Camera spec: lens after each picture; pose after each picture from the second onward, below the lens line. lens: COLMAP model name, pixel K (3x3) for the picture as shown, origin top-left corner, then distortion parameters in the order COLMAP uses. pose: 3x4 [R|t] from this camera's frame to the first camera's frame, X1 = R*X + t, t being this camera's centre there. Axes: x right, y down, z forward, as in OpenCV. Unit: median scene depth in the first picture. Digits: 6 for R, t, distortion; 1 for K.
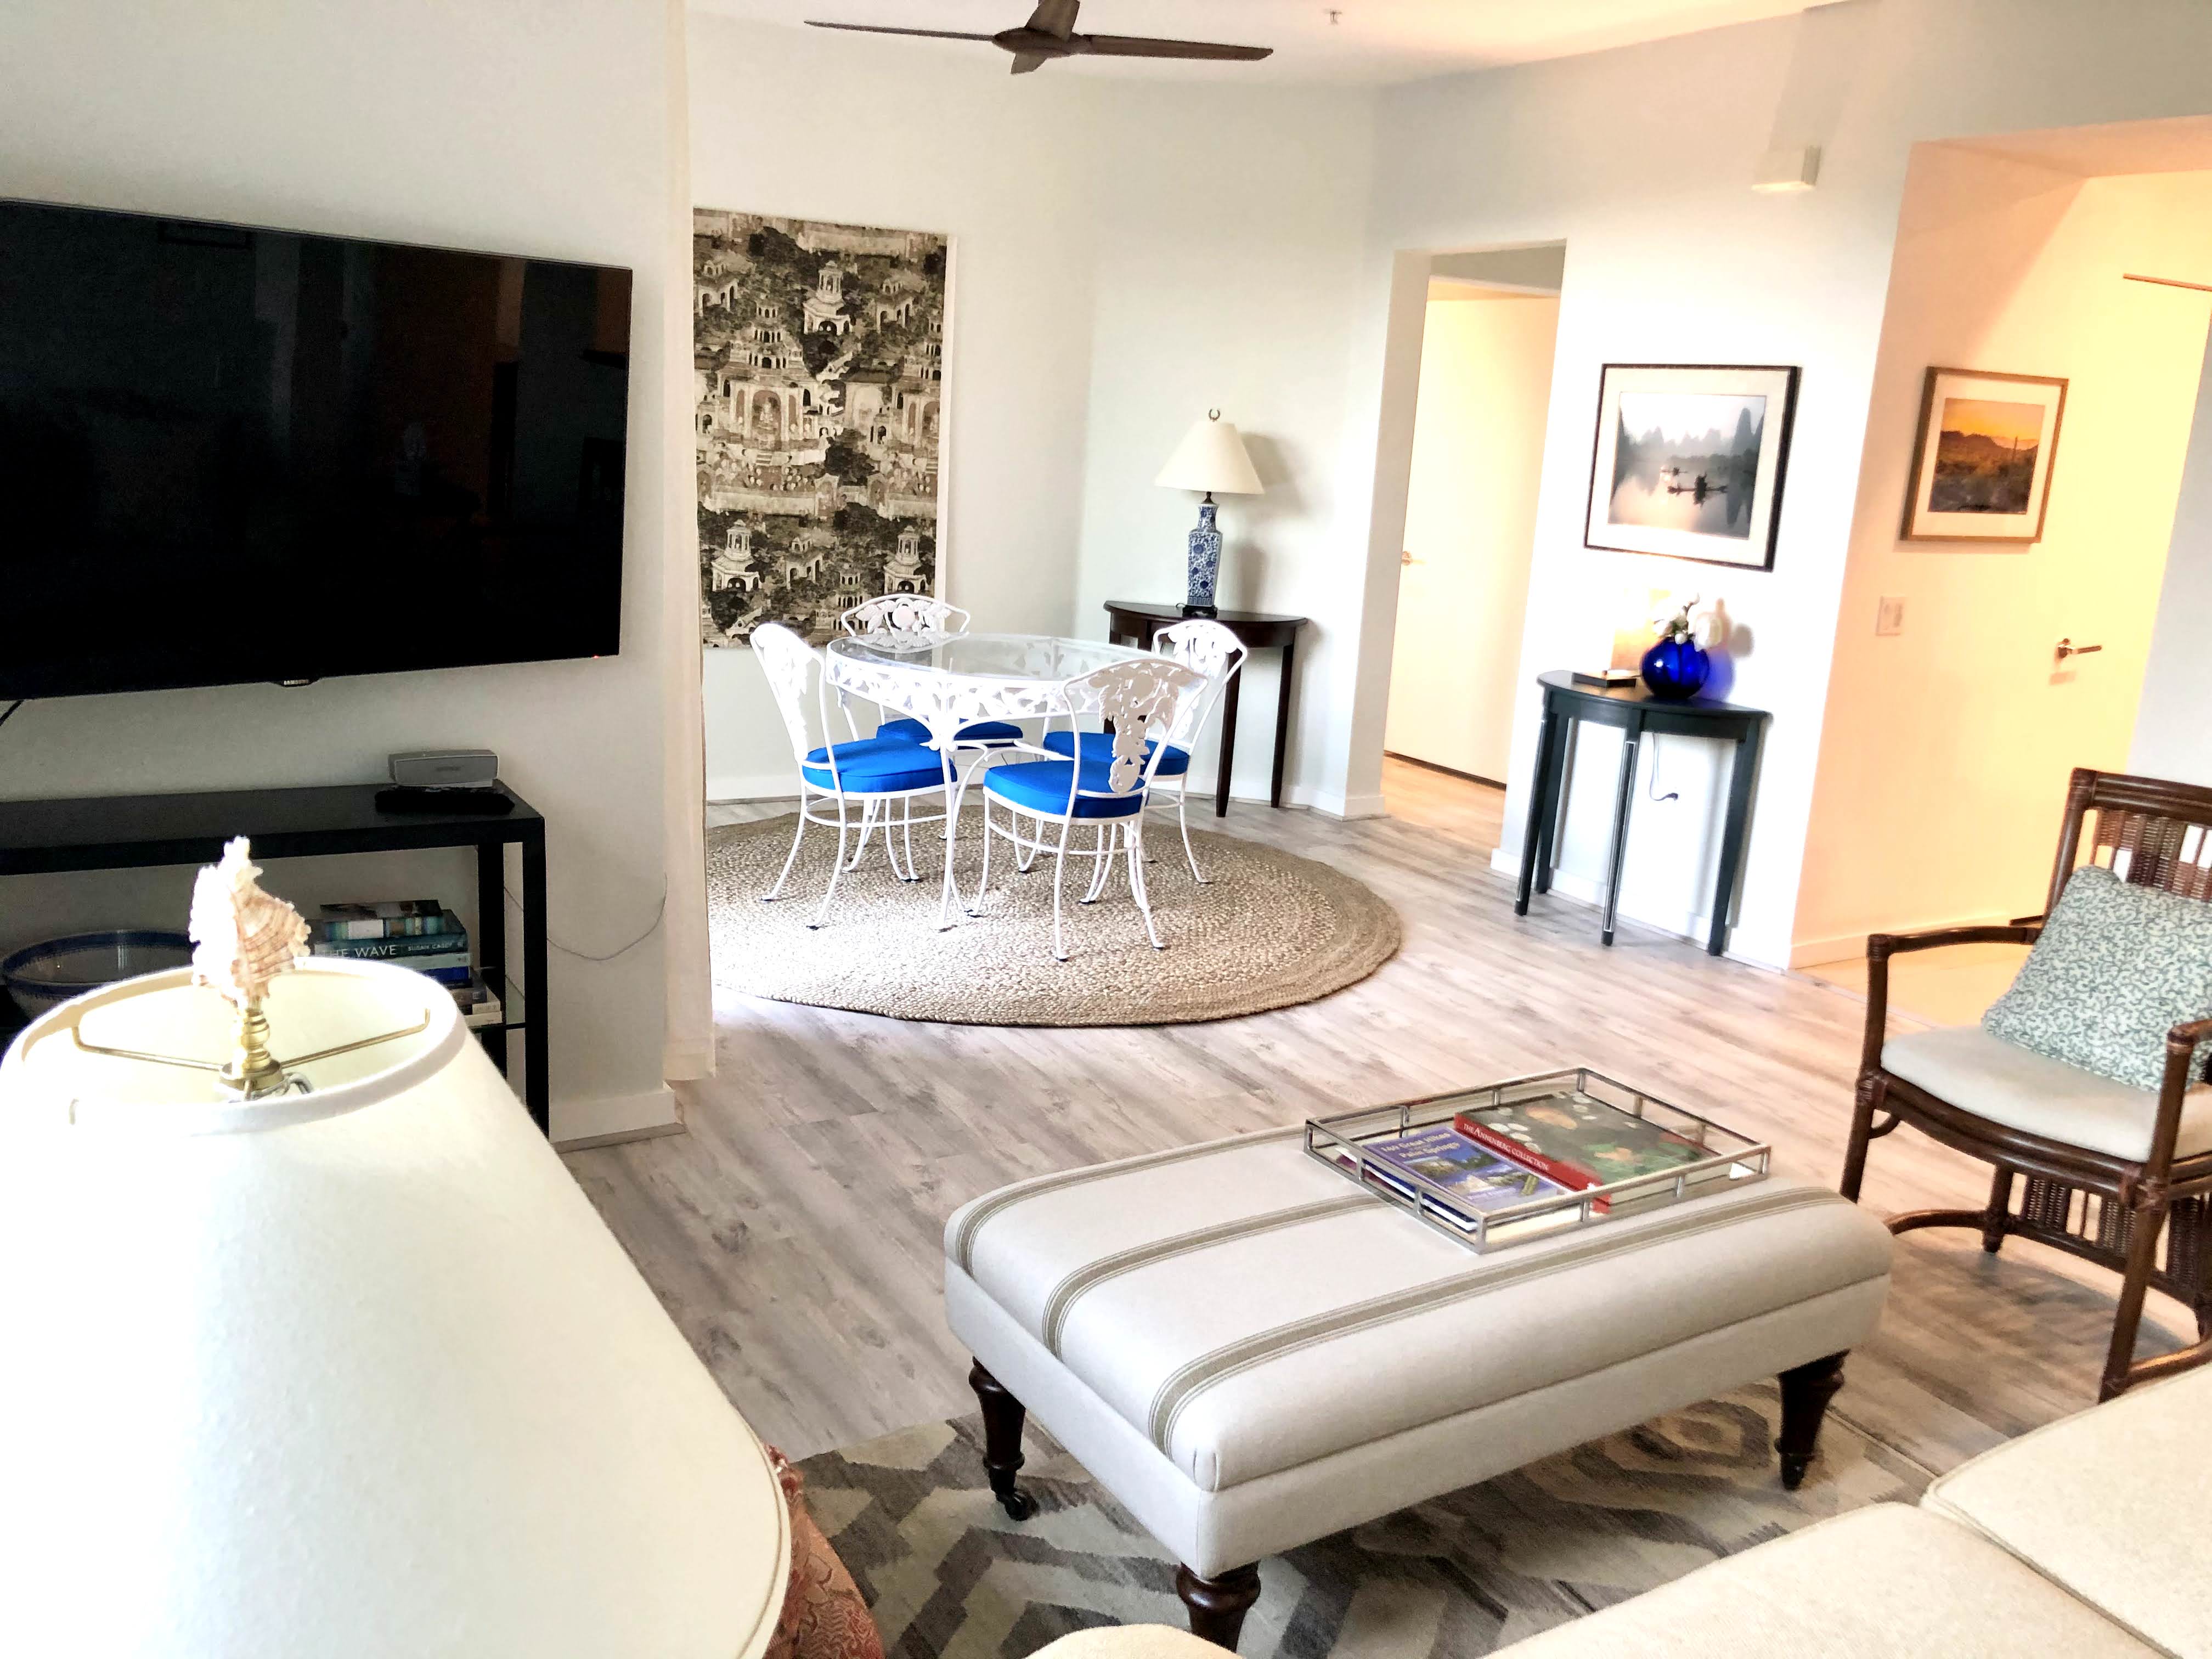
lens RADIAL K [[1791.3, 0, 1097.3], [0, 1791.3, 836.3], [0, 0, 1]] dist [-0.020438, 0.015426]
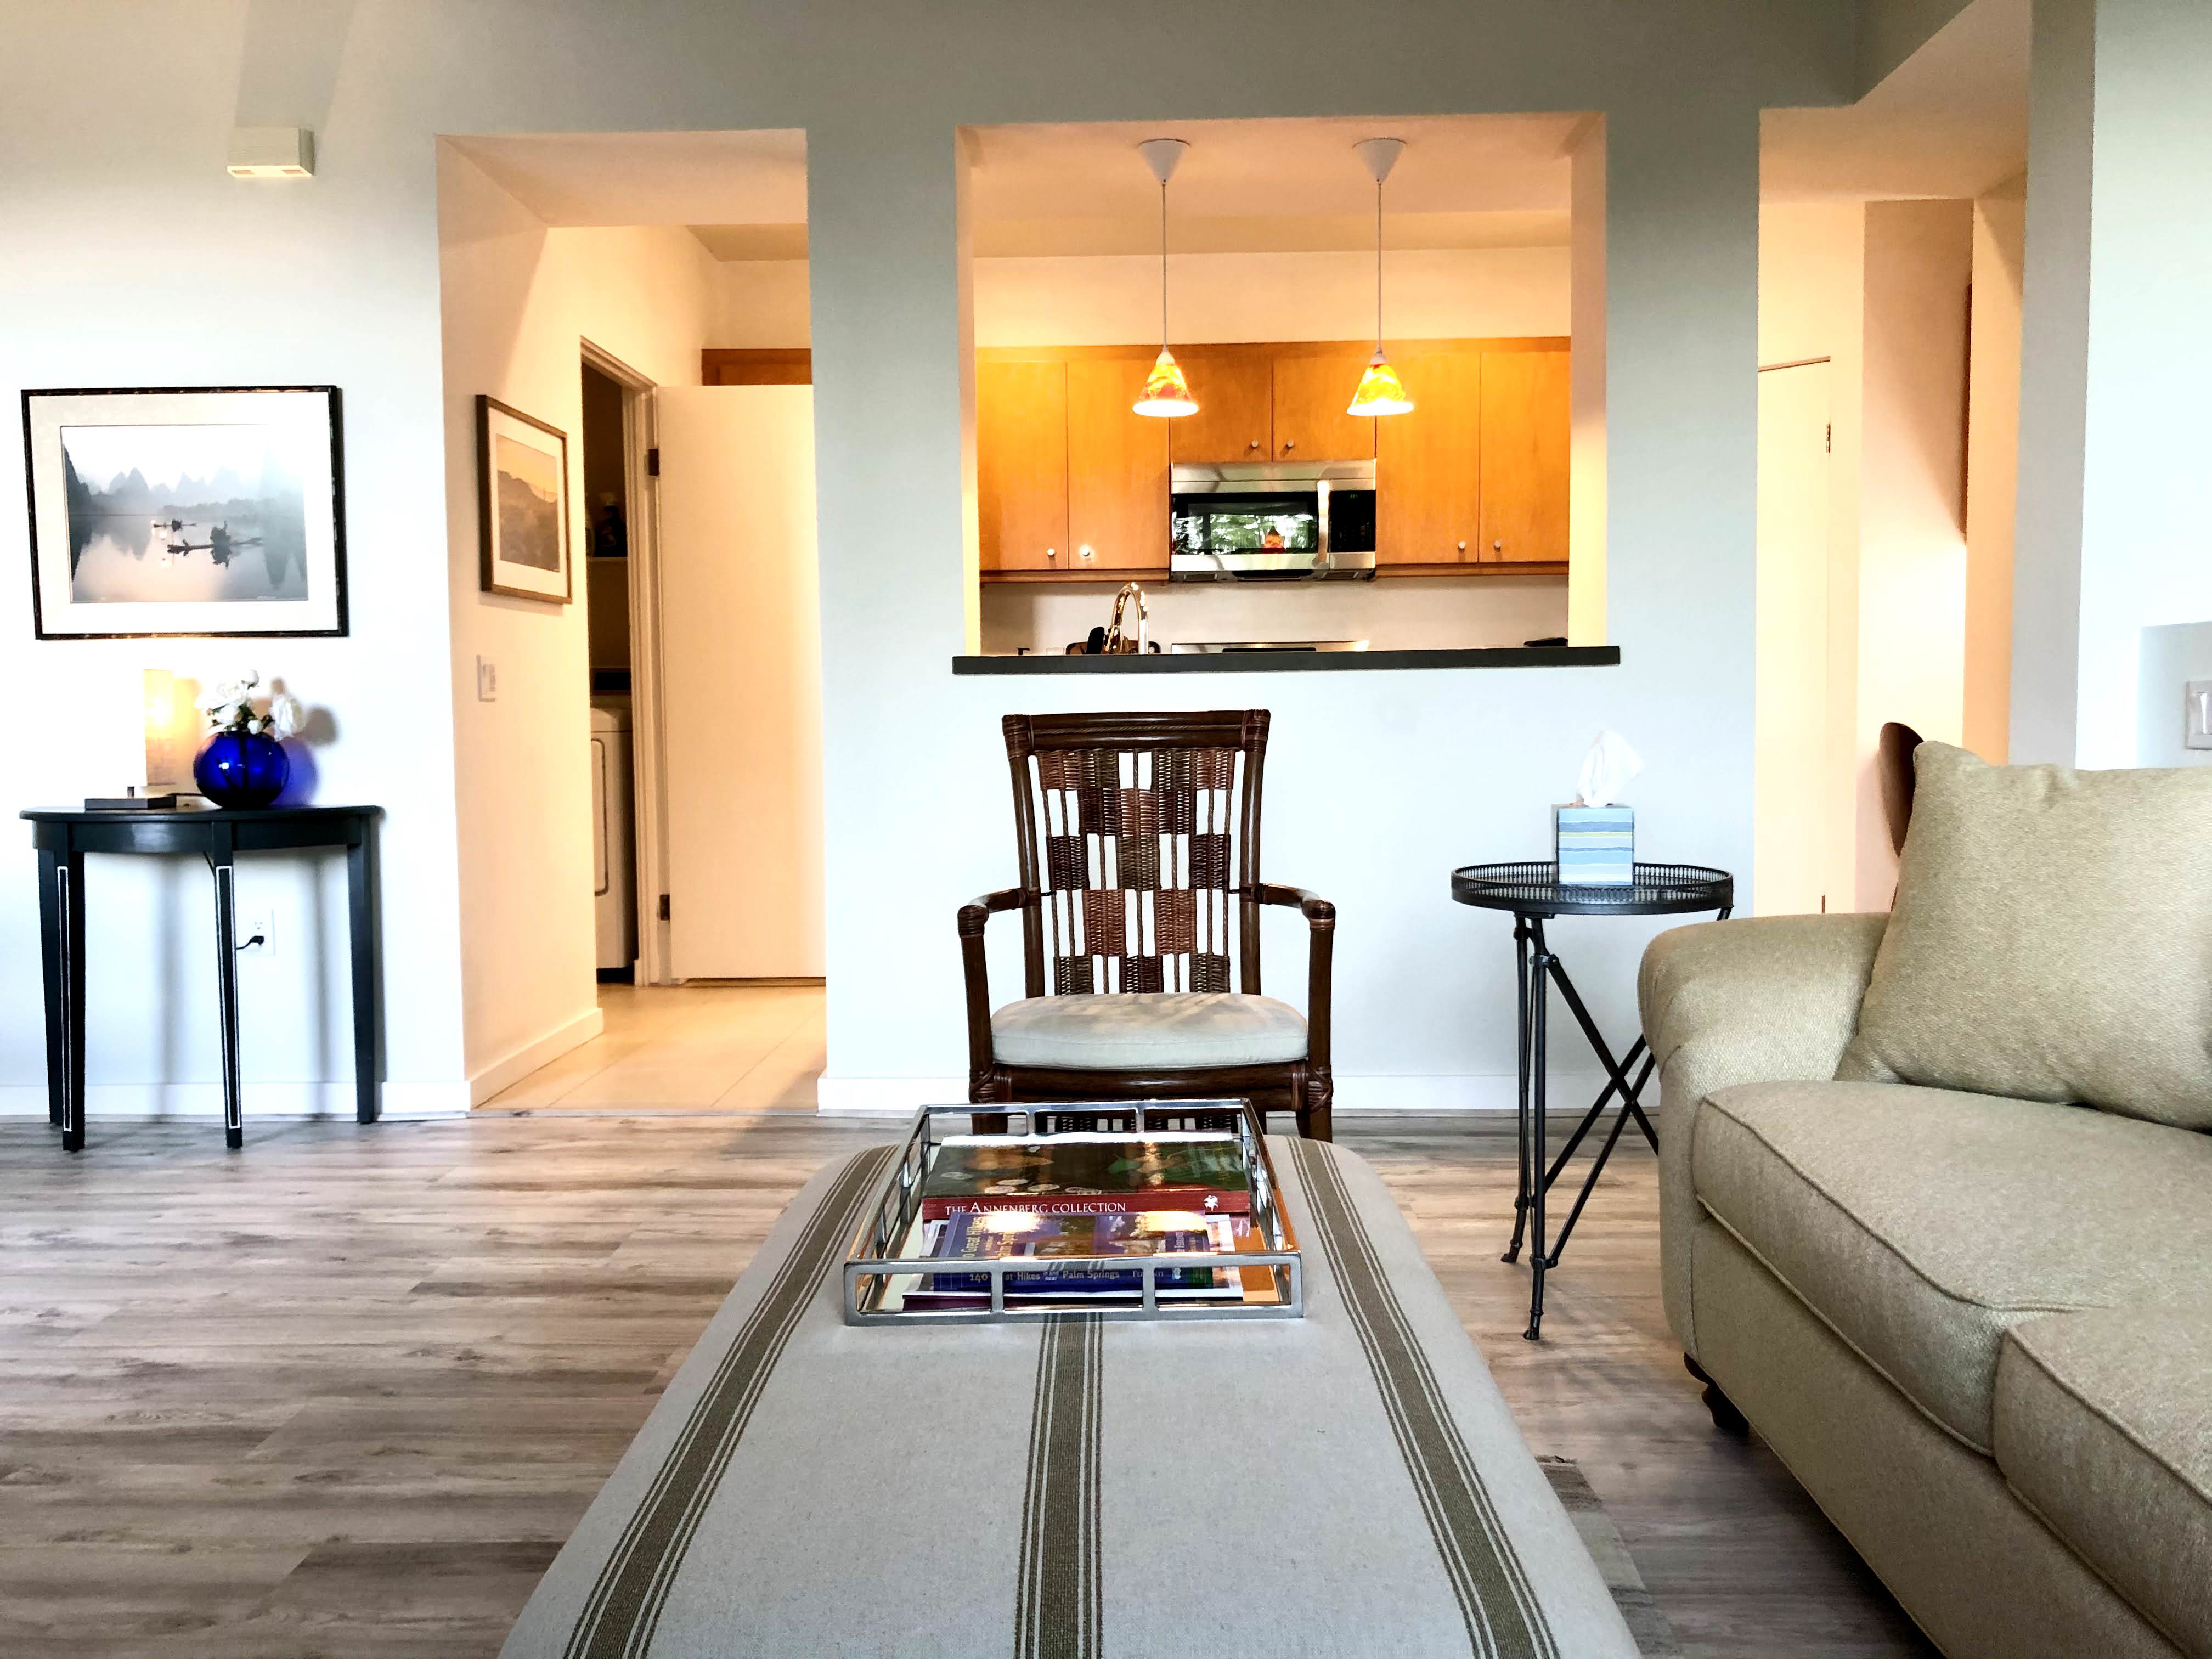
lens RADIAL K [[1791.3, 0, 1111.4], [0, 1791.3, 827.0], [0, 0, 1]] dist [-0.020438, 0.015426]
pose [[0.505683, -0.116879, 0.854765, -0.151042], [0.237598, 0.971333, -0.007745, 0.025128], [-0.829356, 0.207007, 0.518957, 0.309025]]
